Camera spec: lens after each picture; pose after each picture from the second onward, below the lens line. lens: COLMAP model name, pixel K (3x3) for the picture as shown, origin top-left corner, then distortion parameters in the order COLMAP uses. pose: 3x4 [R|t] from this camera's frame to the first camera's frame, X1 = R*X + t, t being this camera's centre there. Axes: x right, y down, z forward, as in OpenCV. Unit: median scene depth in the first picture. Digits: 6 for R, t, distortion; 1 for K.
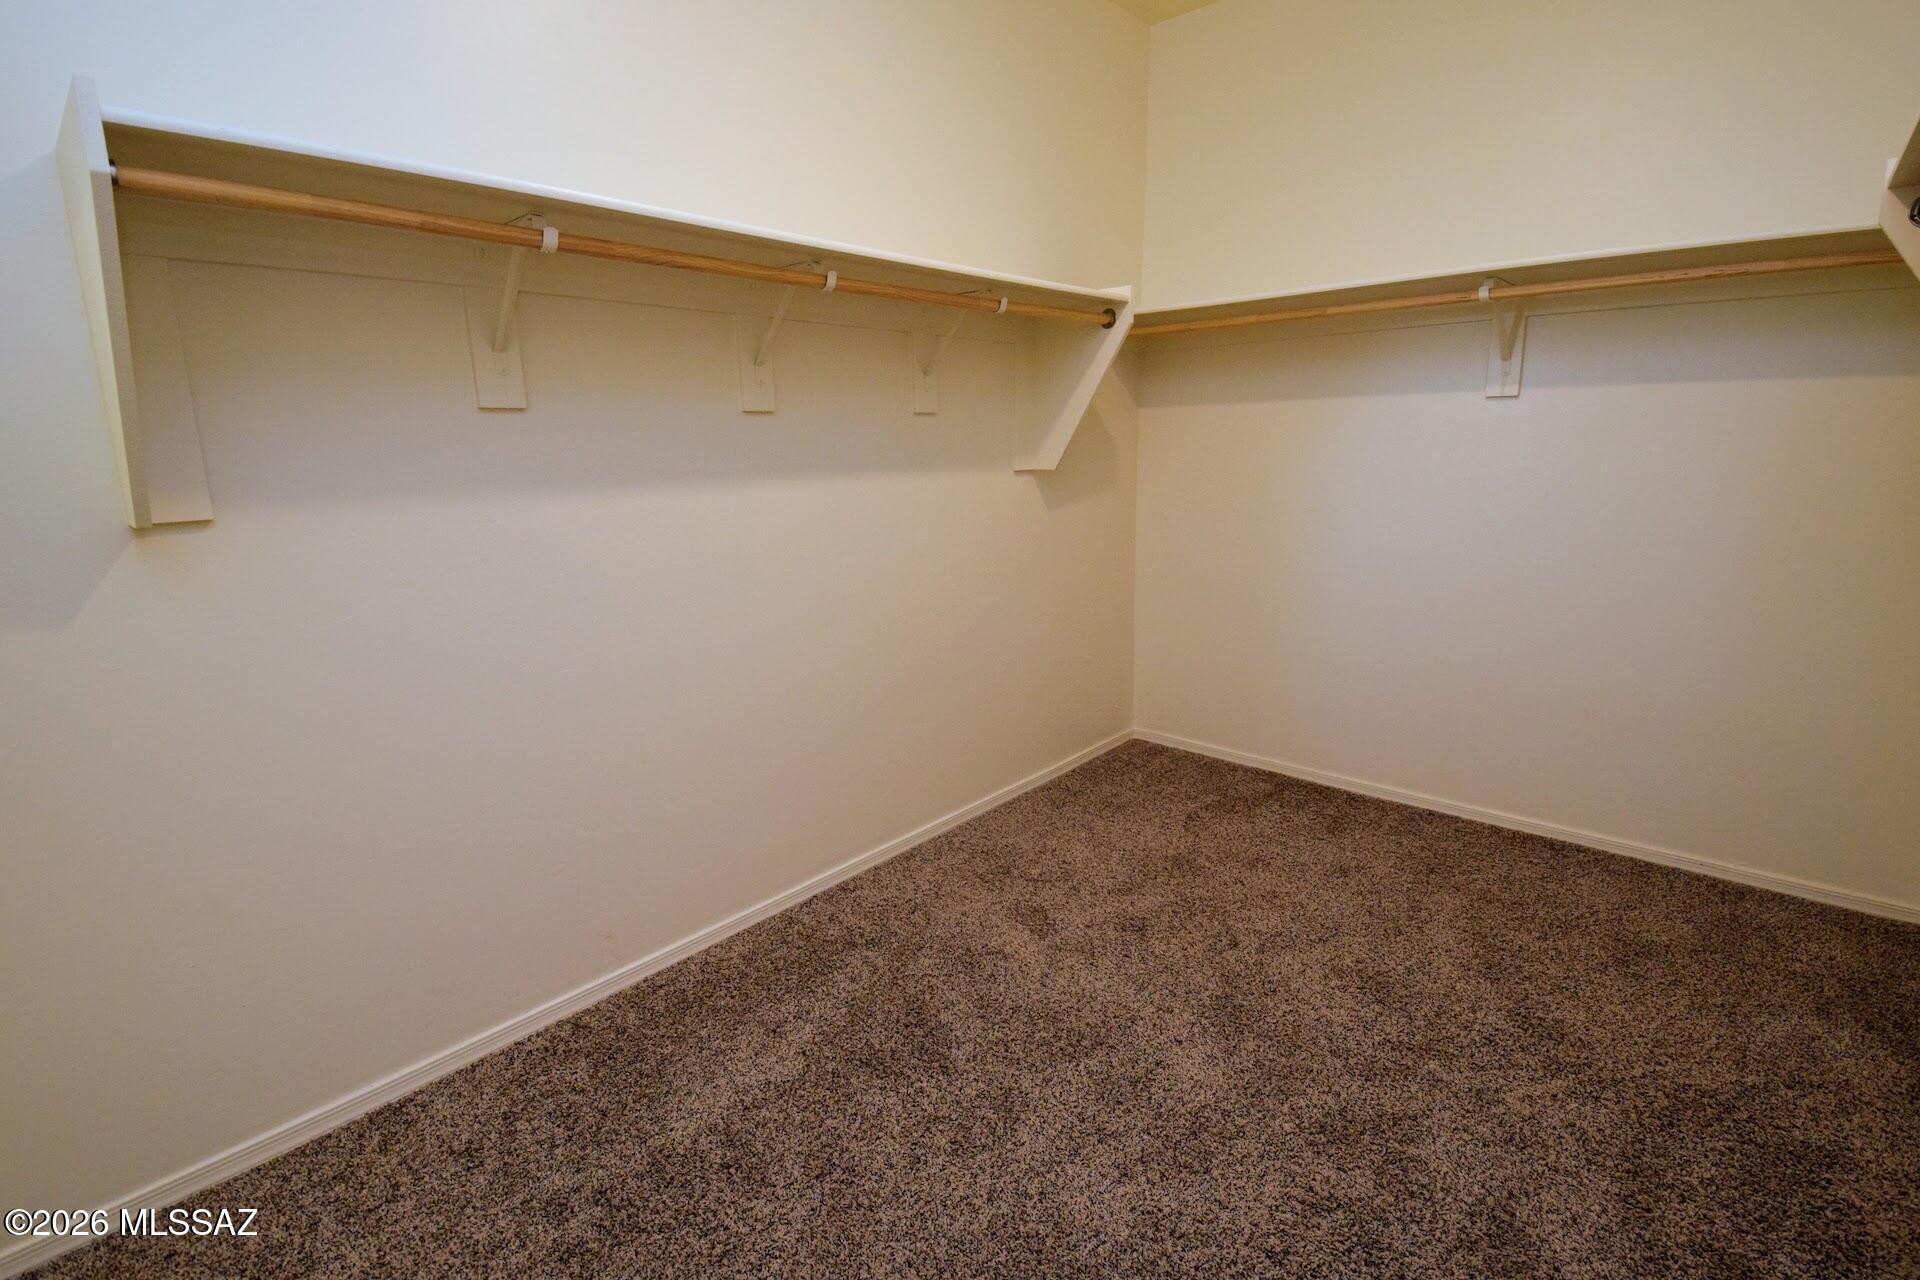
lens RADIAL K [[861.9, 0, 978.6], [0, 861.9, 627.2], [0, 0, 1]] dist [0.014779, -0.024333]
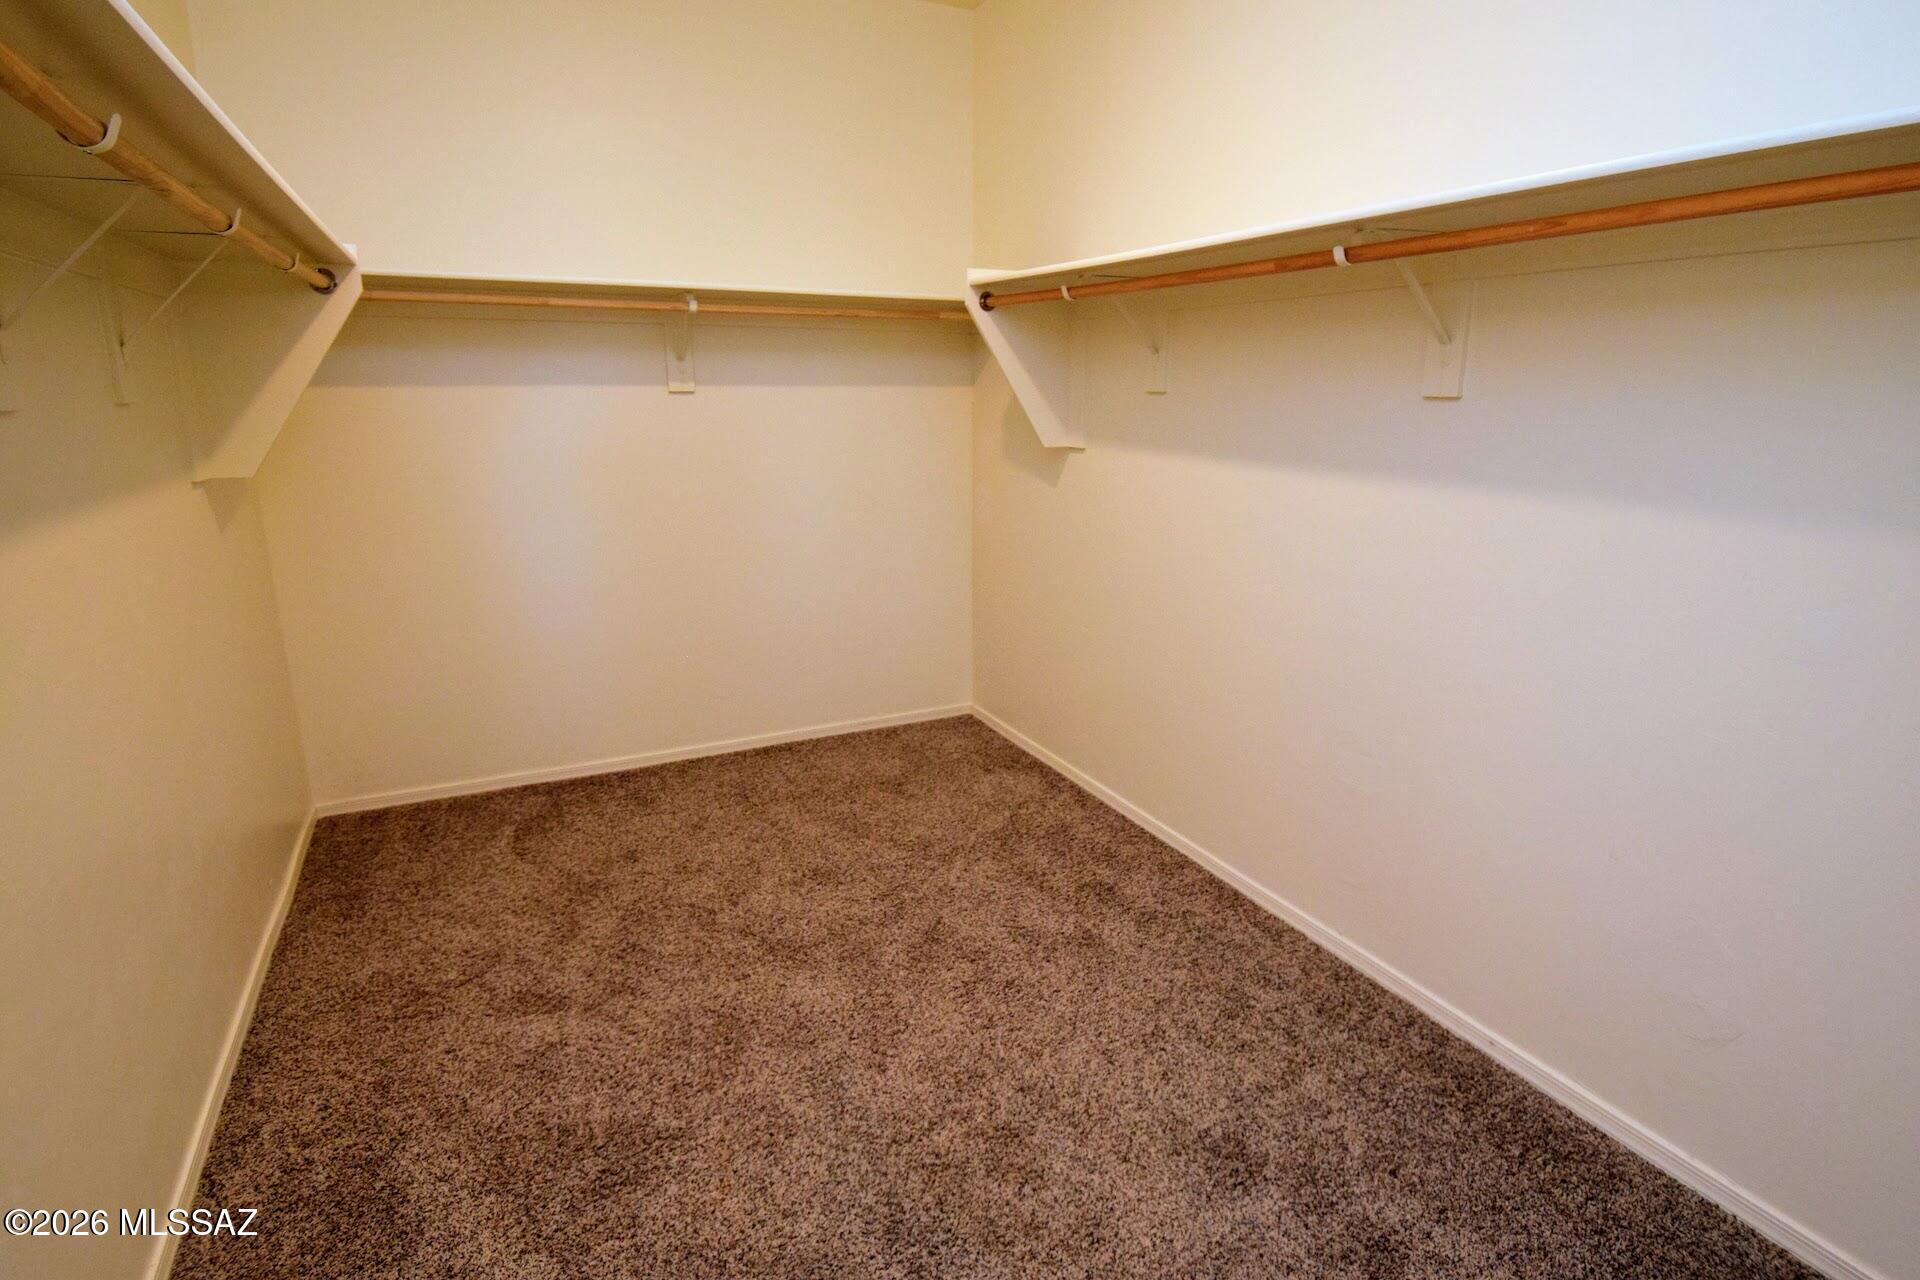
lens RADIAL K [[956.3, 0, 973.4], [0, 956.3, 630.3], [0, 0, 1]] dist [0.020746, -0.026251]
pose [[0.386863, -0.202651, 0.899594, -0.488689], [0.188611, 0.972318, 0.137923, -0.061385], [-0.902642, 0.116317, 0.414376, 0.154137]]
